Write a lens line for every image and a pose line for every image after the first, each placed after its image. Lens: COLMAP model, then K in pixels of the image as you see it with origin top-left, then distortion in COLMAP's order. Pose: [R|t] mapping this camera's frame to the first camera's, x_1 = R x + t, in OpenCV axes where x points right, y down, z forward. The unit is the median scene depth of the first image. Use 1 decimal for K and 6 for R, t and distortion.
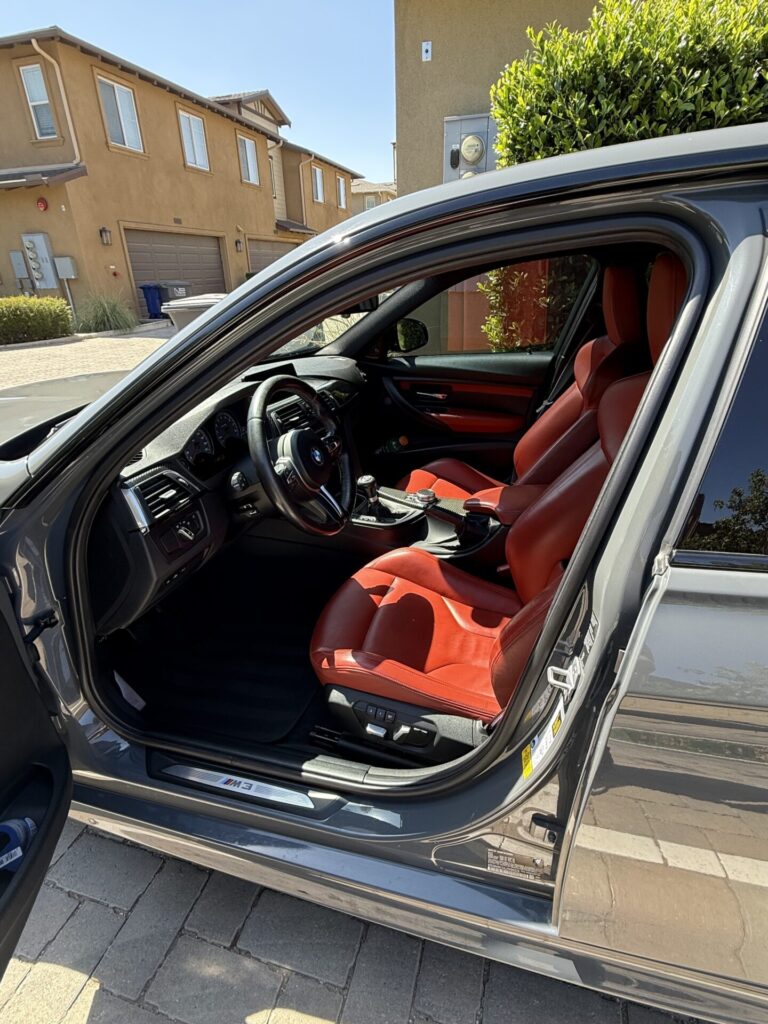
lens RADIAL K [[509.3, 0, 383.1], [0, 509.3, 512.8], [0, 0, 1]] dist [-0.000817, -0.001497]
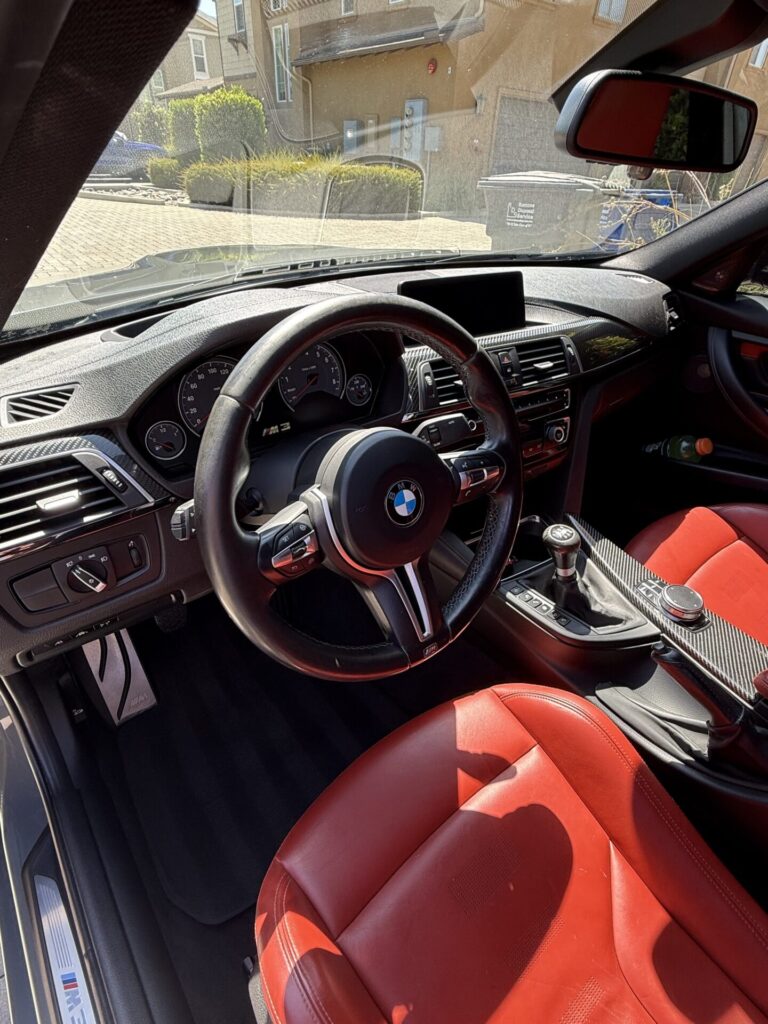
lens RADIAL K [[509.3, 0, 385.2], [0, 509.3, 510.2], [0, 0, 1]] dist [-0.000817, -0.001497]
pose [[0.820101, 0.371418, -0.435296, 0.032938], [-0.295173, 0.926284, 0.234246, -0.150732], [0.490211, -0.063618, 0.869279, 0.467253]]
